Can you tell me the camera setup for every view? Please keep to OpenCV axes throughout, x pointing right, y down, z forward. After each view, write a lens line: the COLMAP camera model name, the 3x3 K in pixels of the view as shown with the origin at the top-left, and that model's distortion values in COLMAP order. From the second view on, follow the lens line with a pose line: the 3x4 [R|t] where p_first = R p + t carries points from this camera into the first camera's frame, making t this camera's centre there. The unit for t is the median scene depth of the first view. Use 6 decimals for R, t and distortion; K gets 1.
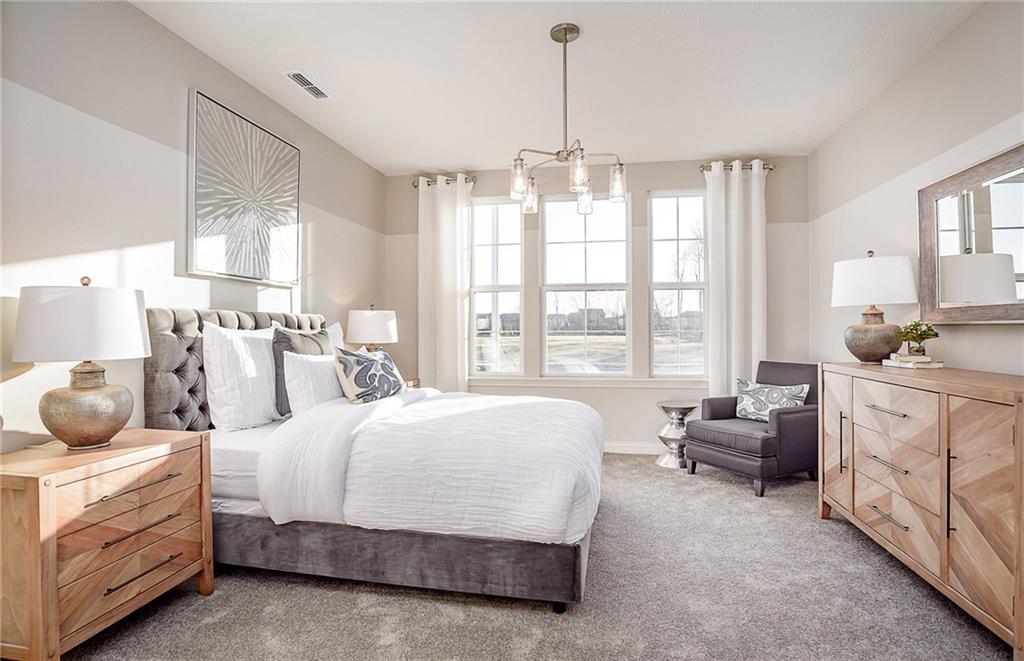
lens RADIAL K [[526.9, 0, 511.4], [0, 526.9, 329.0], [0, 0, 1]] dist [-0.068823, 0.020621]
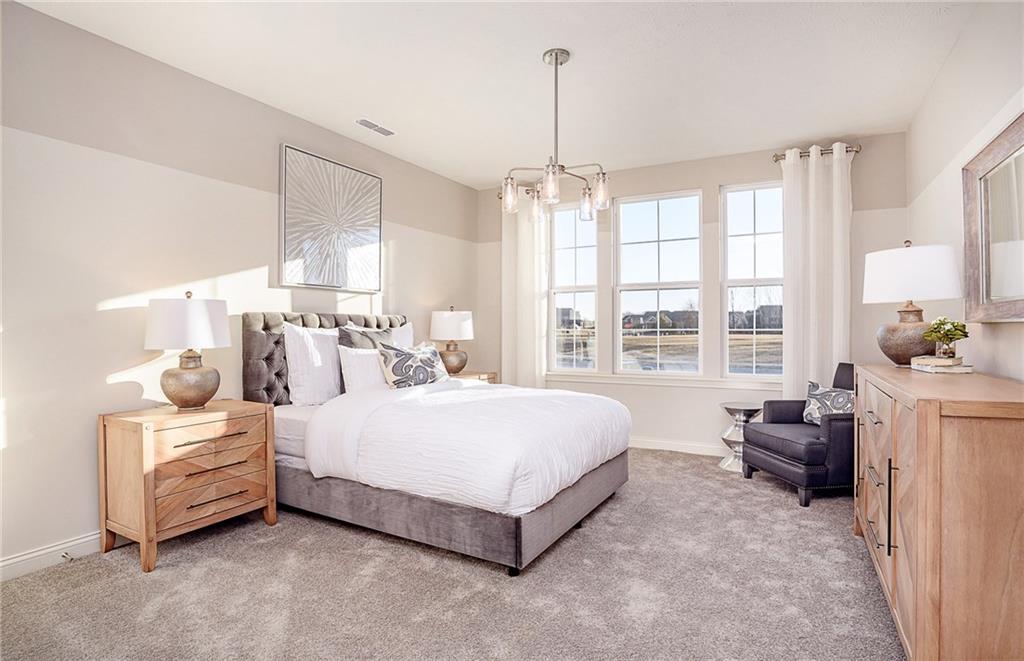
lens RADIAL K [[526.9, 0, 516.9], [0, 526.9, 328.5], [0, 0, 1]] dist [-0.068823, 0.020621]
pose [[0.947360, 0.001388, -0.320167, 0.364369], [-0.000700, 0.999997, 0.002263, -0.000960], [0.320170, -0.001920, 0.947358, -0.064857]]
